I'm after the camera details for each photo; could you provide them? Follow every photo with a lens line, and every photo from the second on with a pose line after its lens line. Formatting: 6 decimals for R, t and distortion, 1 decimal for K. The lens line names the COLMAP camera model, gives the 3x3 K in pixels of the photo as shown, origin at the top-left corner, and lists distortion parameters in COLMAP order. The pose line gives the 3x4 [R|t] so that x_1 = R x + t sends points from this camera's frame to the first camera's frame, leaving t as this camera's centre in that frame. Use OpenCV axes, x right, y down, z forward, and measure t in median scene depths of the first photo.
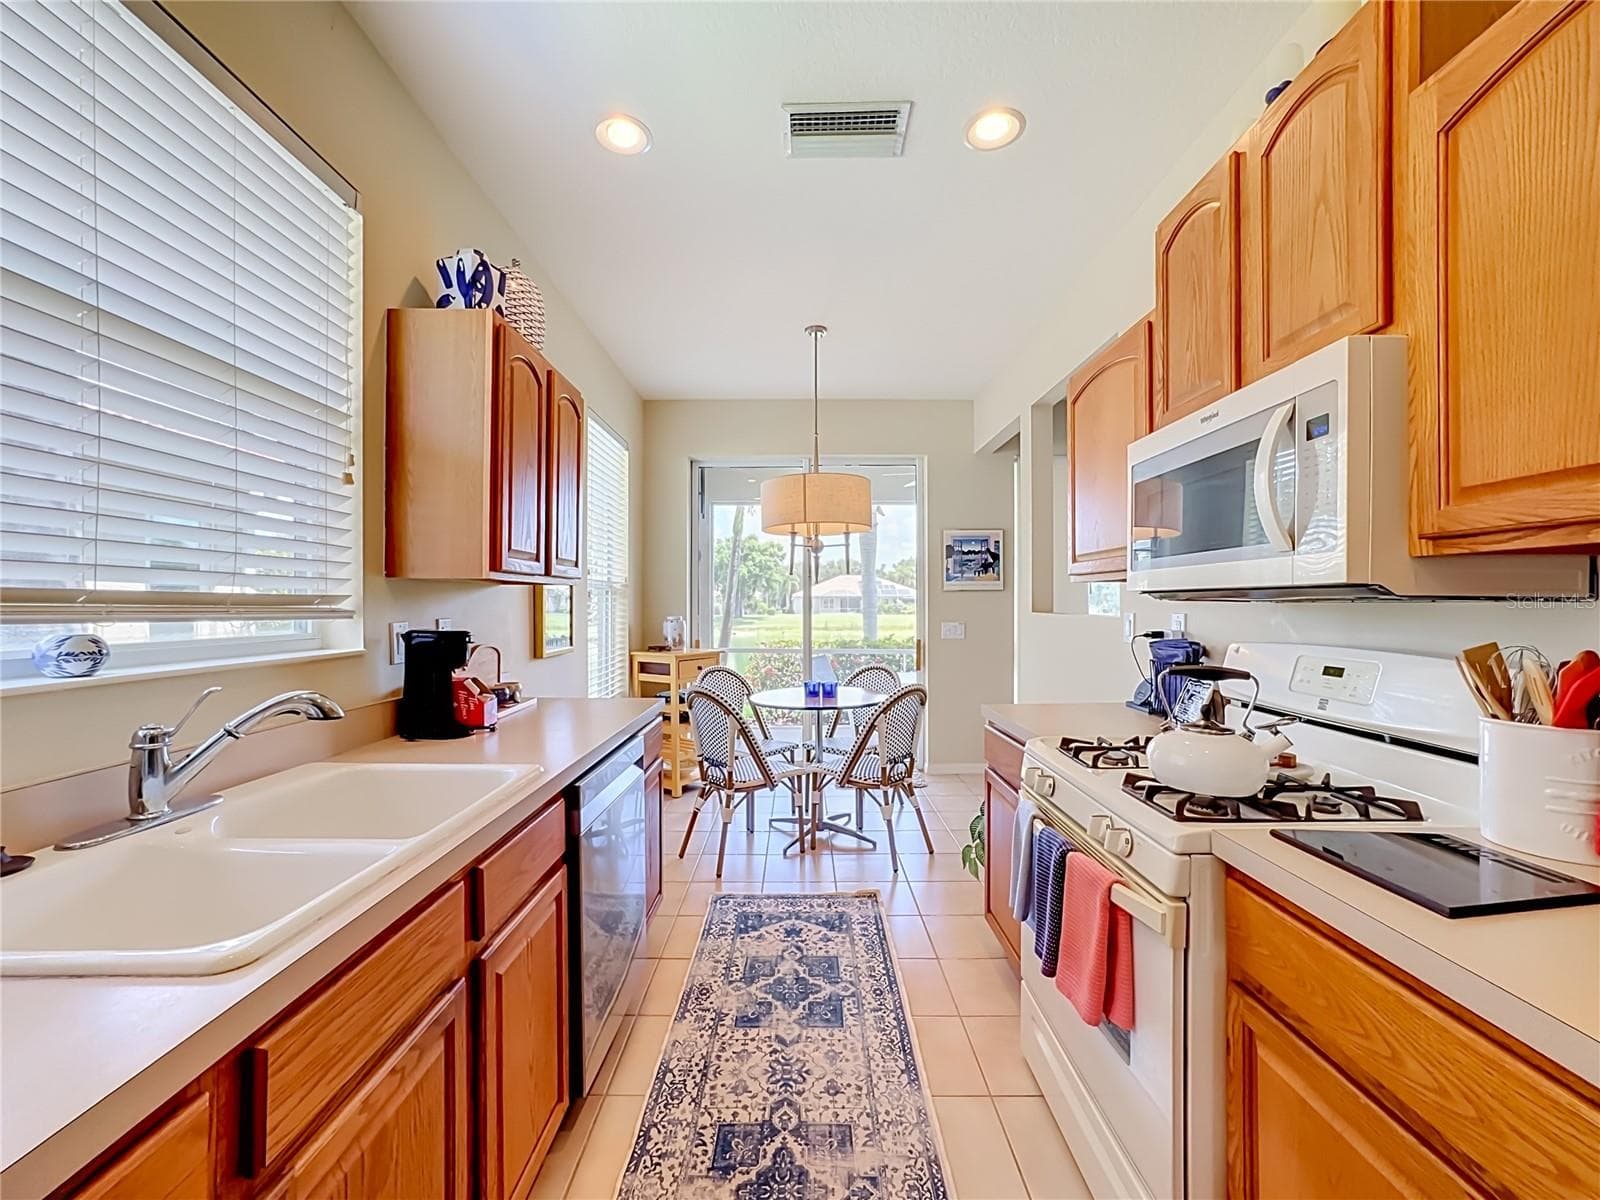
lens RADIAL K [[660.0, 0, 797.9], [0, 660.0, 604.1], [0, 0, 1]] dist [-0.043268, 0.020957]
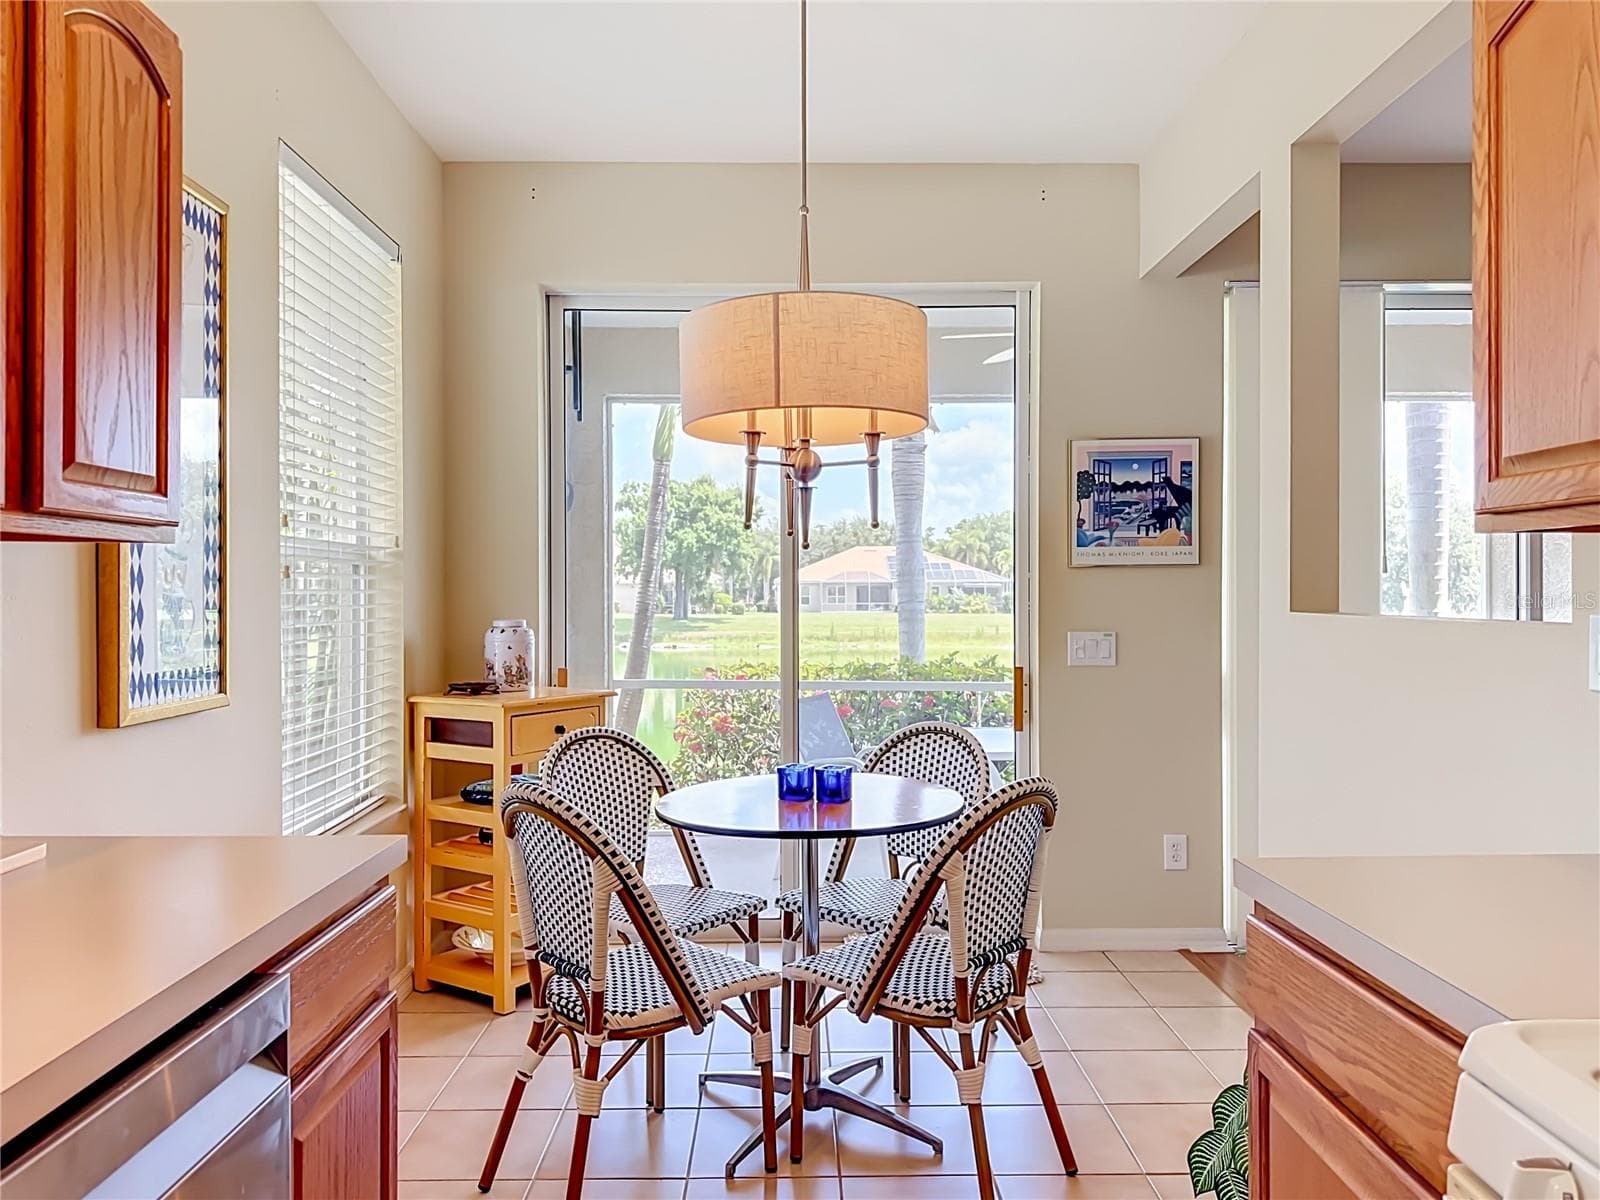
lens RADIAL K [[1130.2, 0, 800.0], [0, 1130.2, 600.0], [0, 0, 1]] dist [0.118406, -0.207340]
pose [[0.999900, -0.000048, 0.014108, 0.023084], [-0.000003, 0.999993, 0.003630, 0.002684], [-0.014108, -0.003630, 0.999894, 0.380039]]
